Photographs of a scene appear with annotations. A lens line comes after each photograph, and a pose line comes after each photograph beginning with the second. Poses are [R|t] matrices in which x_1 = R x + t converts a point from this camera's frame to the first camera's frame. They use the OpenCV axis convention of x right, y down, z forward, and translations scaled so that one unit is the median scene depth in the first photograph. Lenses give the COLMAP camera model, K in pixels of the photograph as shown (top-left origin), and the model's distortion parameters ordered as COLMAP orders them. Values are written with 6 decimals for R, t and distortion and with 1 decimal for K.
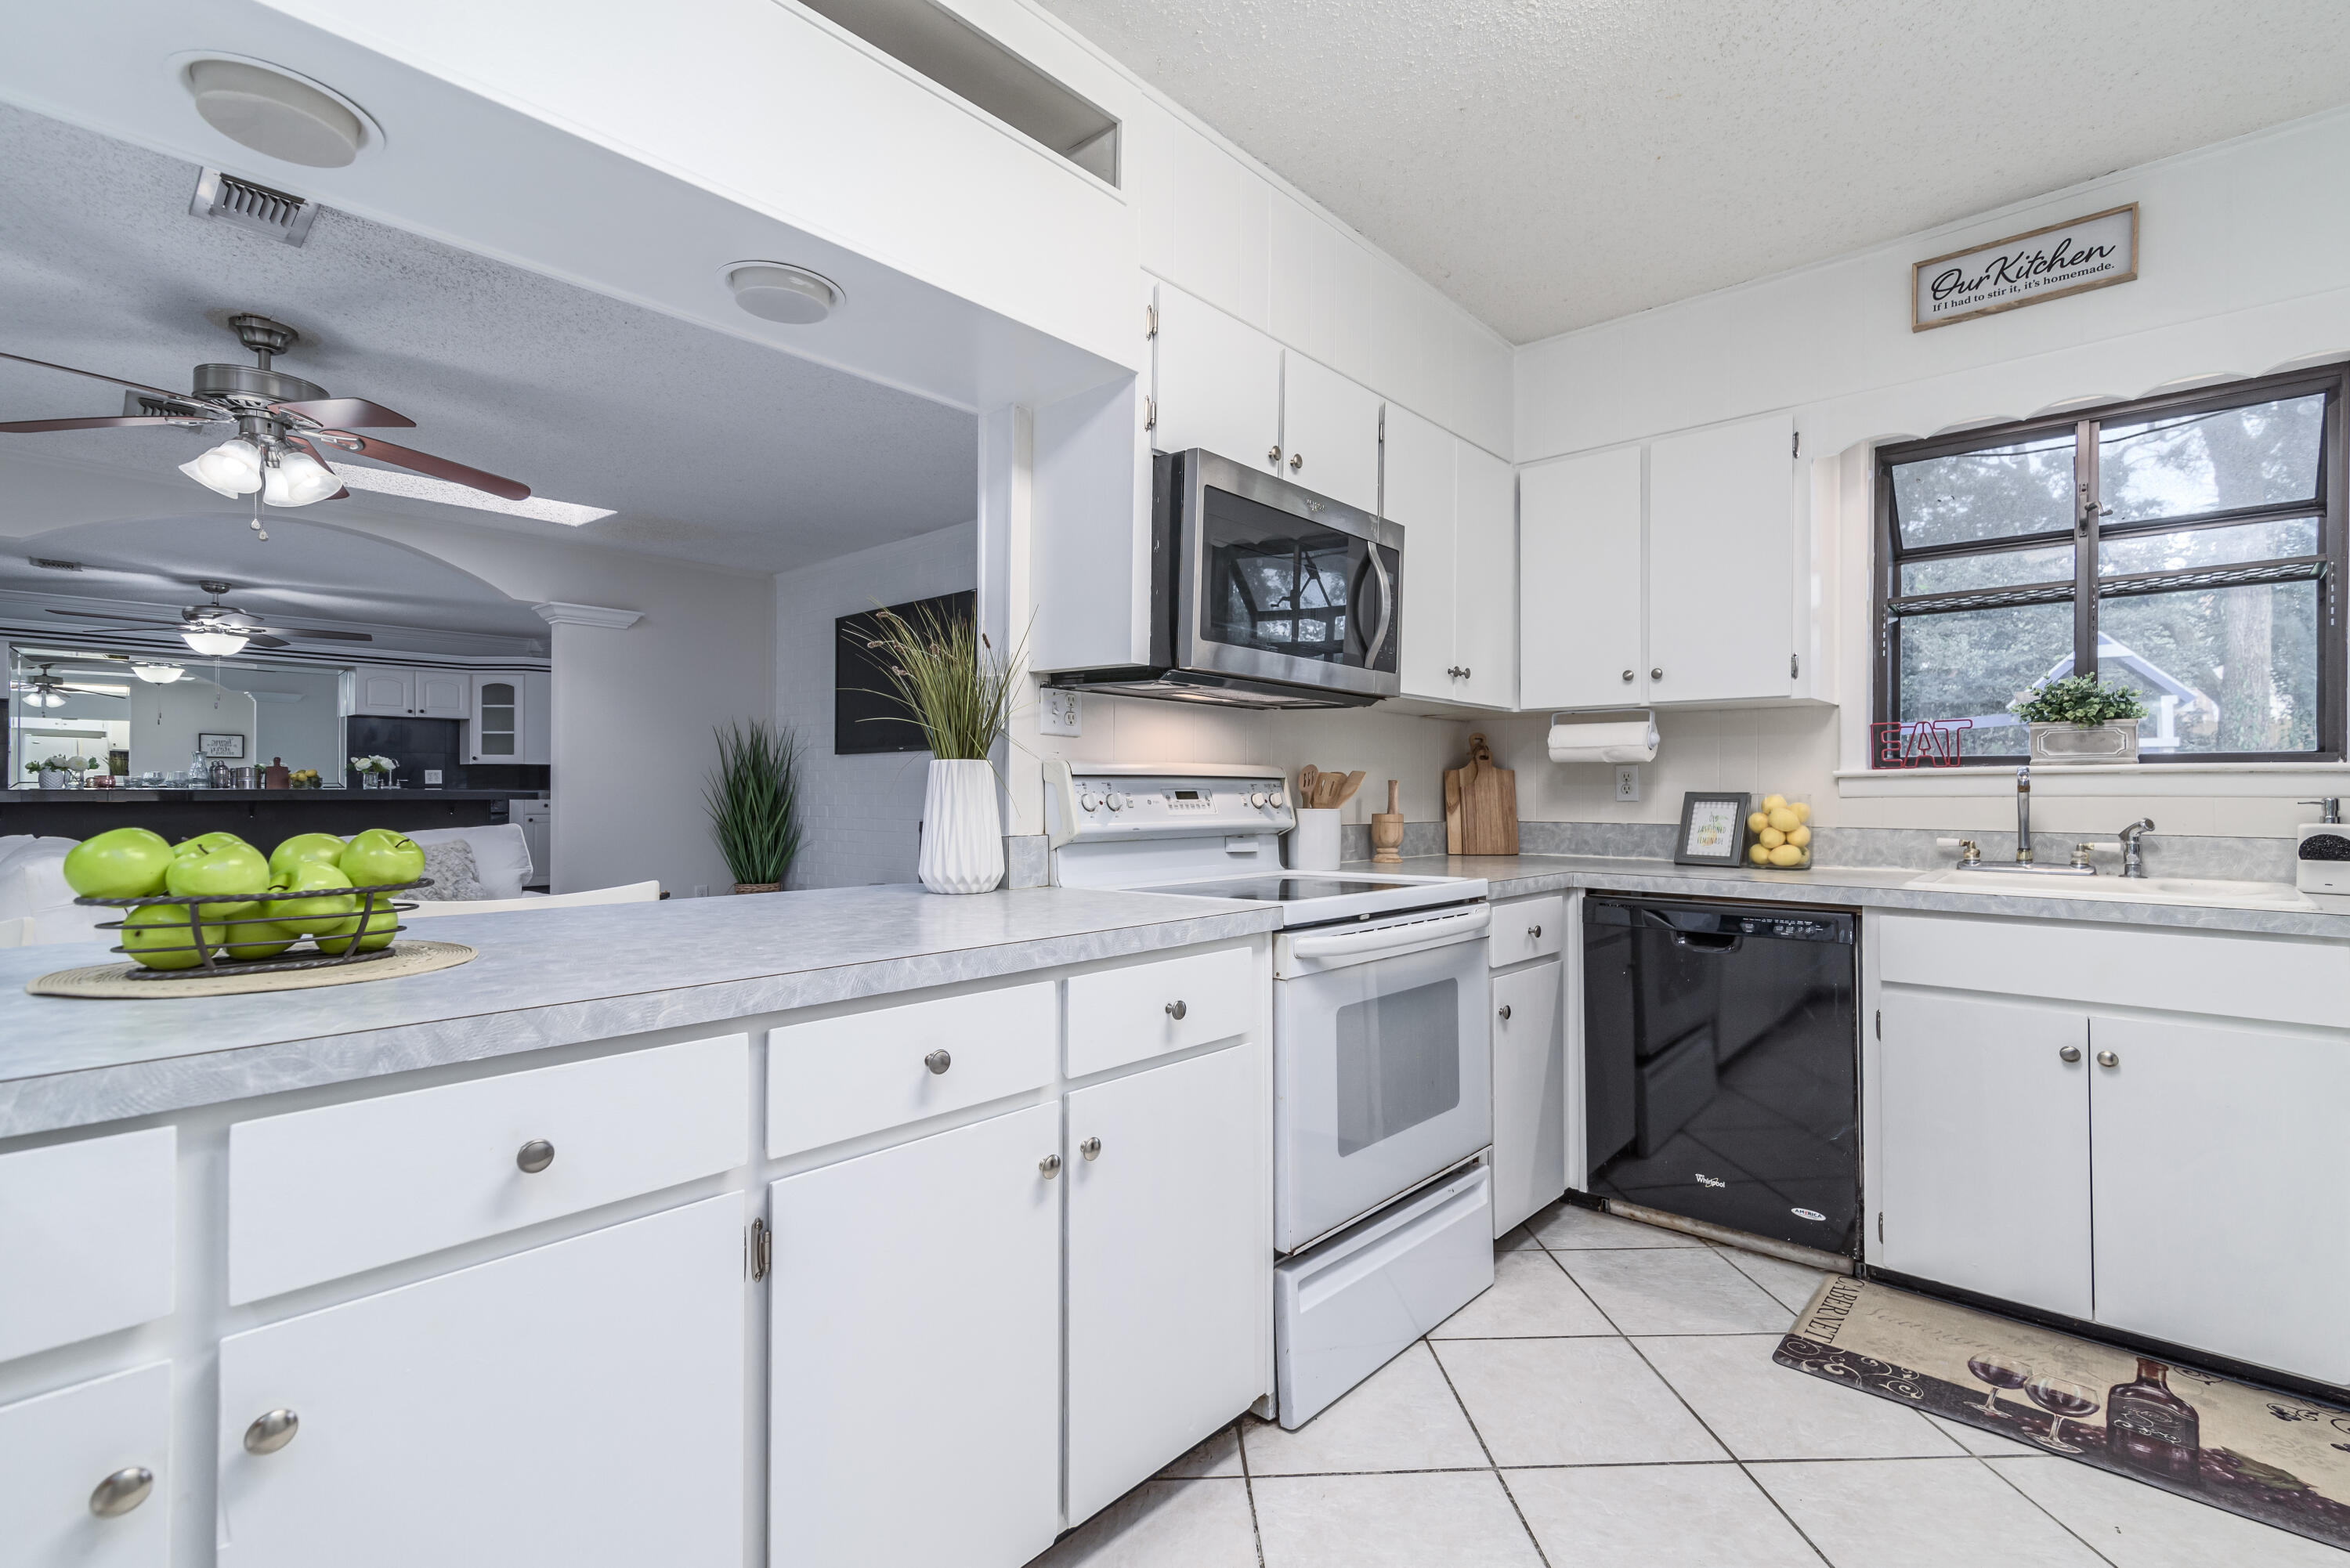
lens RADIAL K [[1072.0, 0, 1193.4], [0, 1072.0, 784.6], [0, 0, 1]] dist [0.015599, -0.003741]
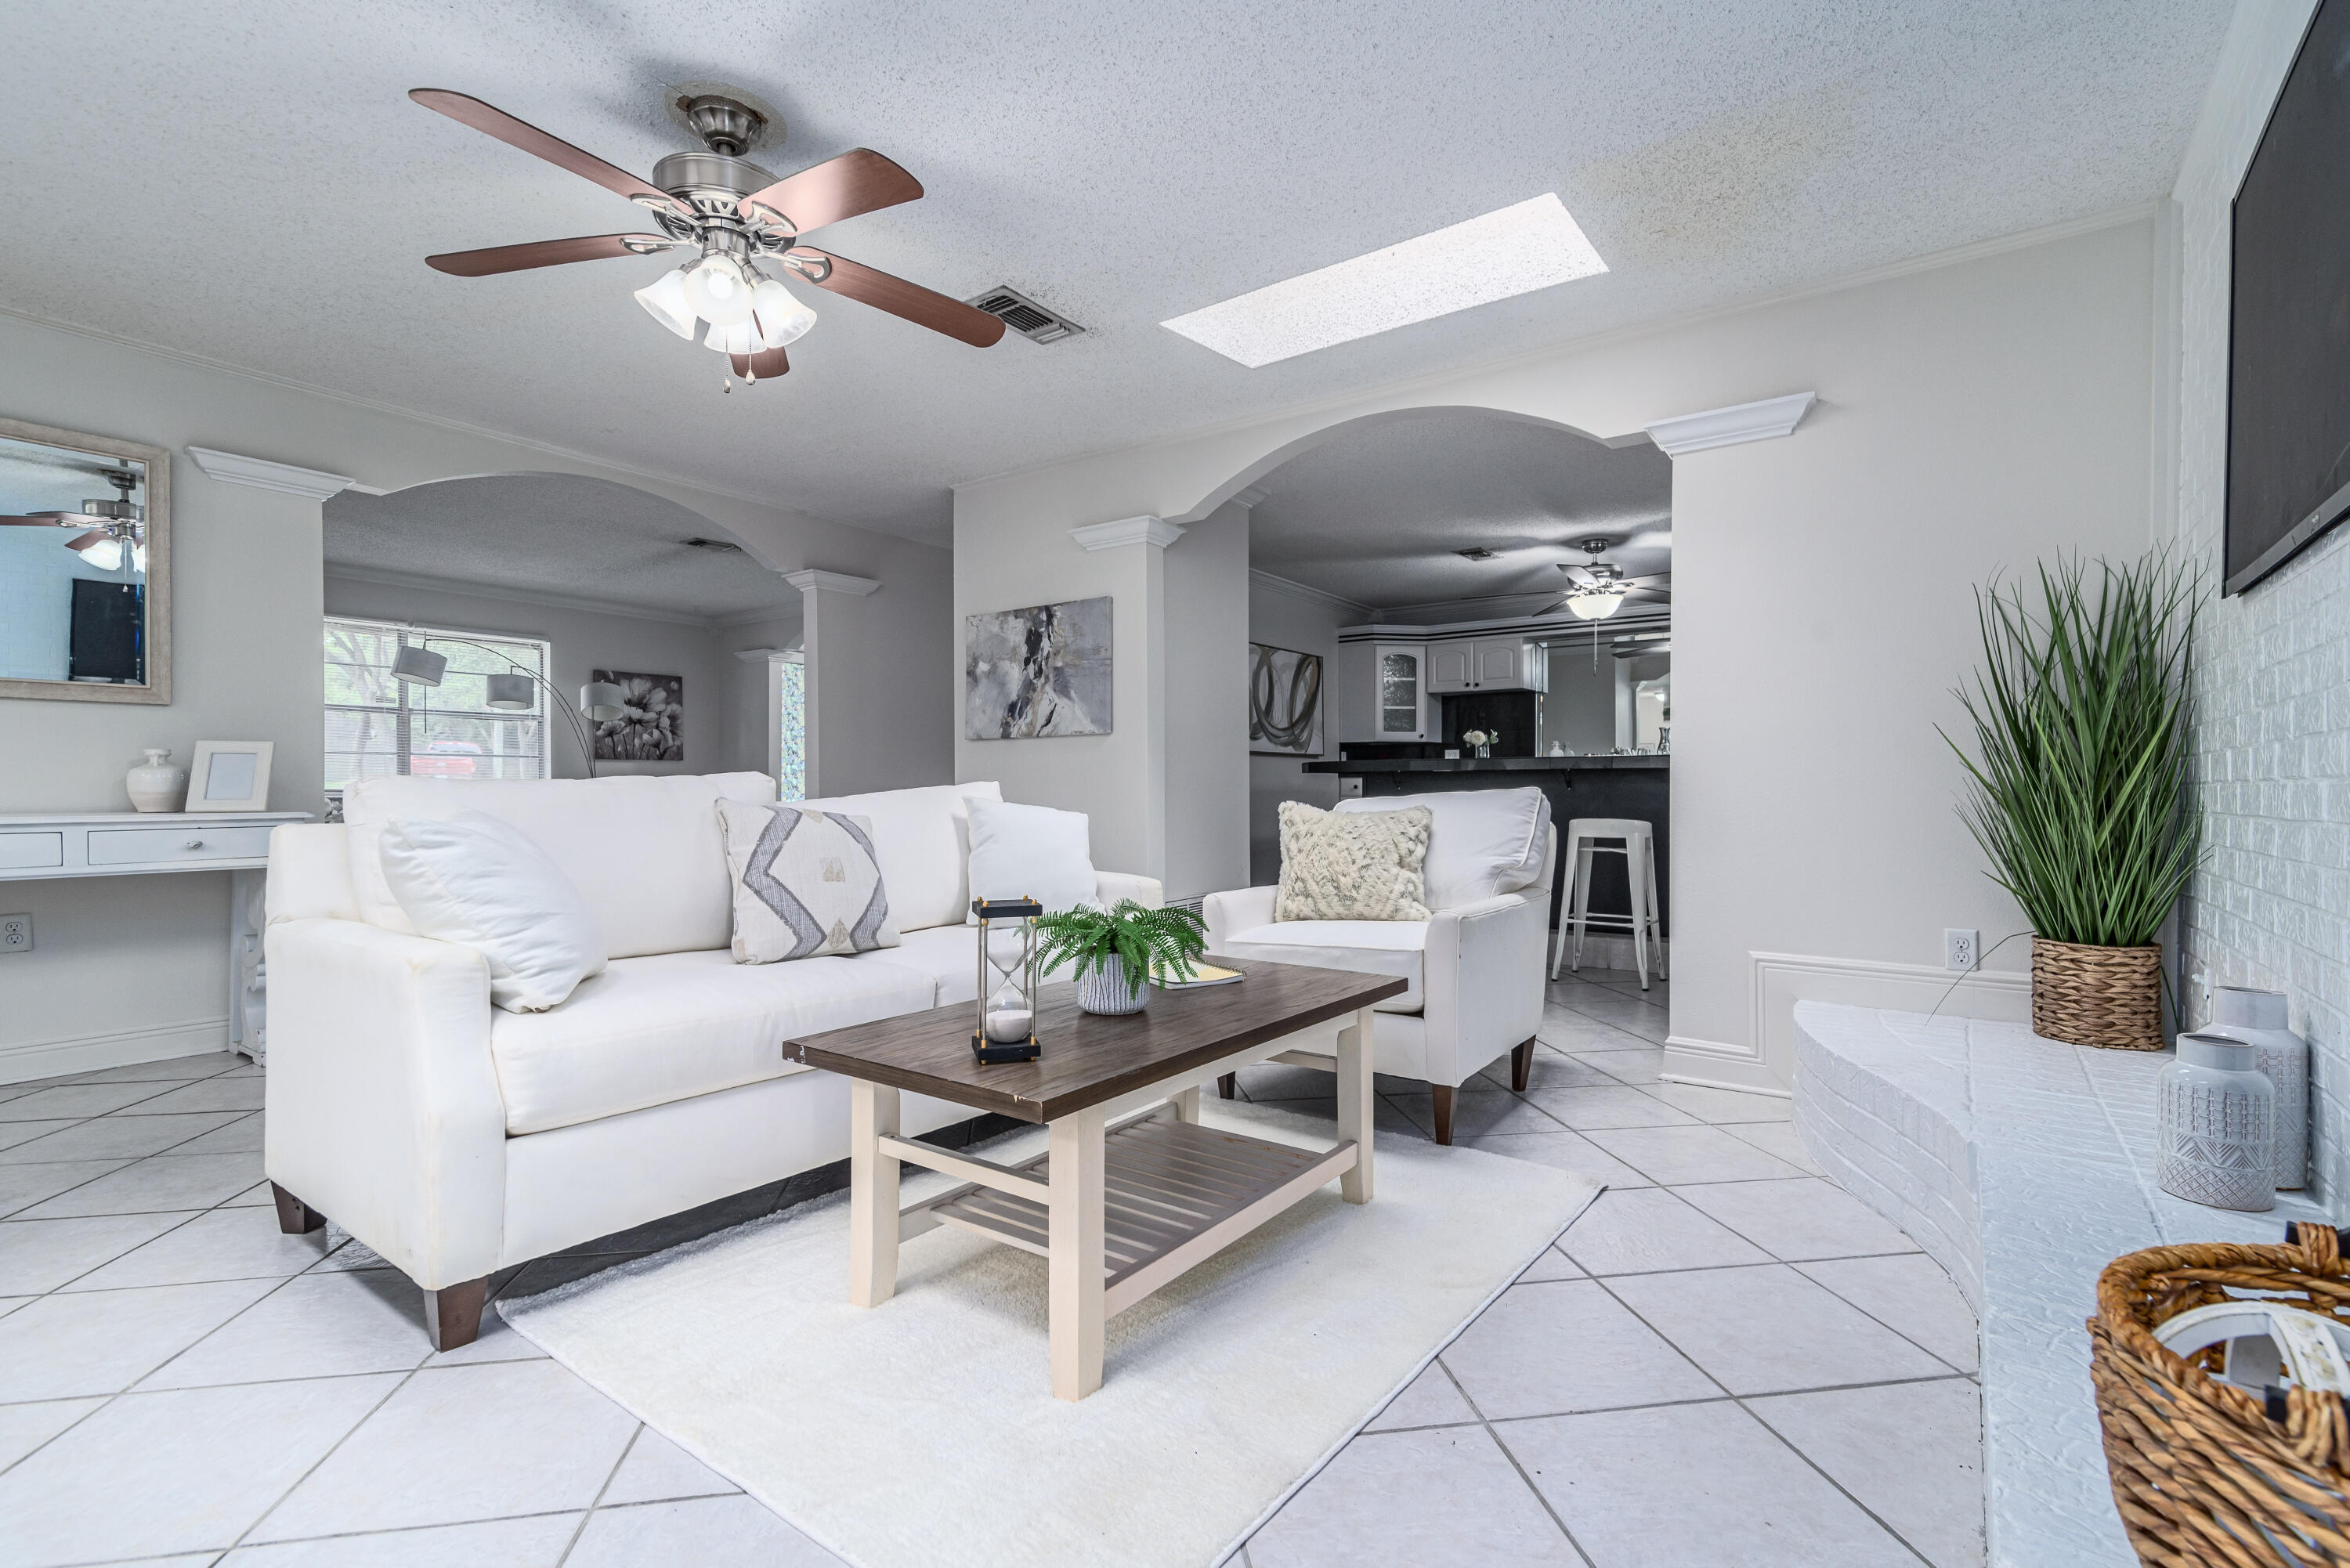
lens RADIAL K [[1072.0, 0, 1193.5], [0, 1072.0, 819.8], [0, 0, 1]] dist [0.015599, -0.003741]
pose [[0.094370, 0.025030, -0.995223, -0.026209], [0.000162, 0.999683, 0.025157, 0.069605], [0.995537, -0.002536, 0.094336, 1.345363]]
